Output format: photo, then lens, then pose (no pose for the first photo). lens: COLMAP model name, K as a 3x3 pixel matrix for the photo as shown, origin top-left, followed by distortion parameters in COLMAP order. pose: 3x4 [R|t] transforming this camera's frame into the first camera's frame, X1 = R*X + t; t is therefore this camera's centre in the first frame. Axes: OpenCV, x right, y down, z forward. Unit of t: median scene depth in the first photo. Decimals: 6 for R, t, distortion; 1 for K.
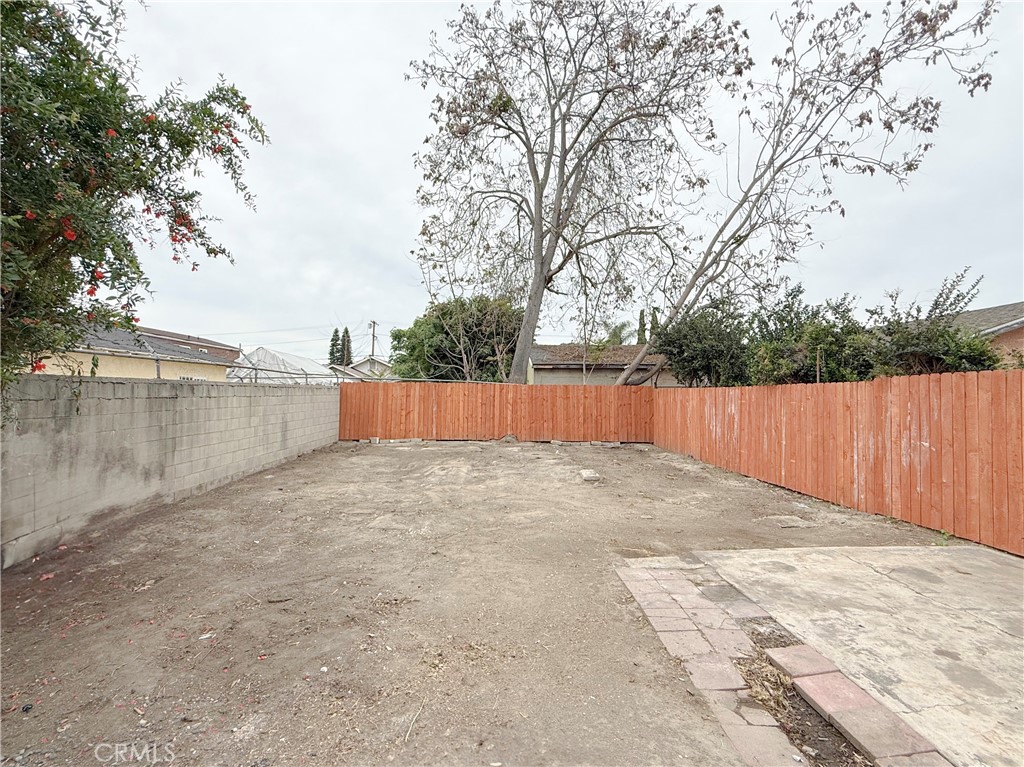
lens RADIAL K [[408.9, 0, 496.2], [0, 408.9, 384.6], [0, 0, 1]] dist [0.000729, 0.000191]
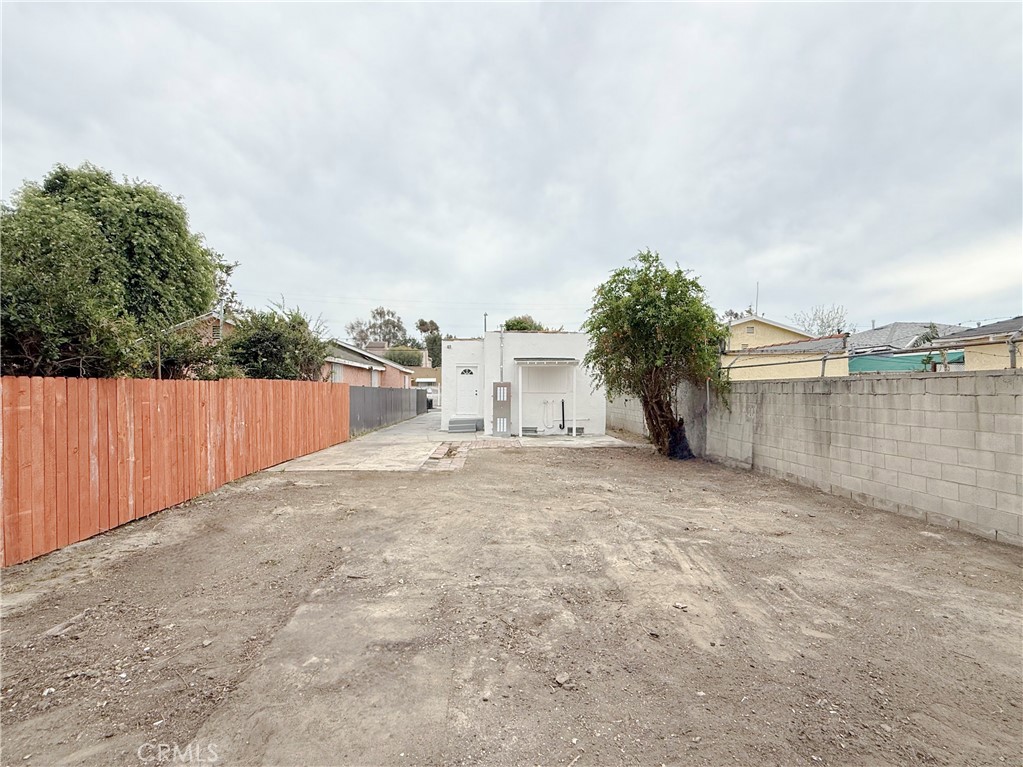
lens RADIAL K [[408.7, 0, 509.6], [0, 408.7, 384.1], [0, 0, 1]] dist [-0.000092, 0.000281]
pose [[-0.999357, 0.000399, -0.035842, 0.072087], [0.001670, 0.999371, -0.035419, 0.040950], [0.035805, -0.035456, -0.998730, 1.963703]]
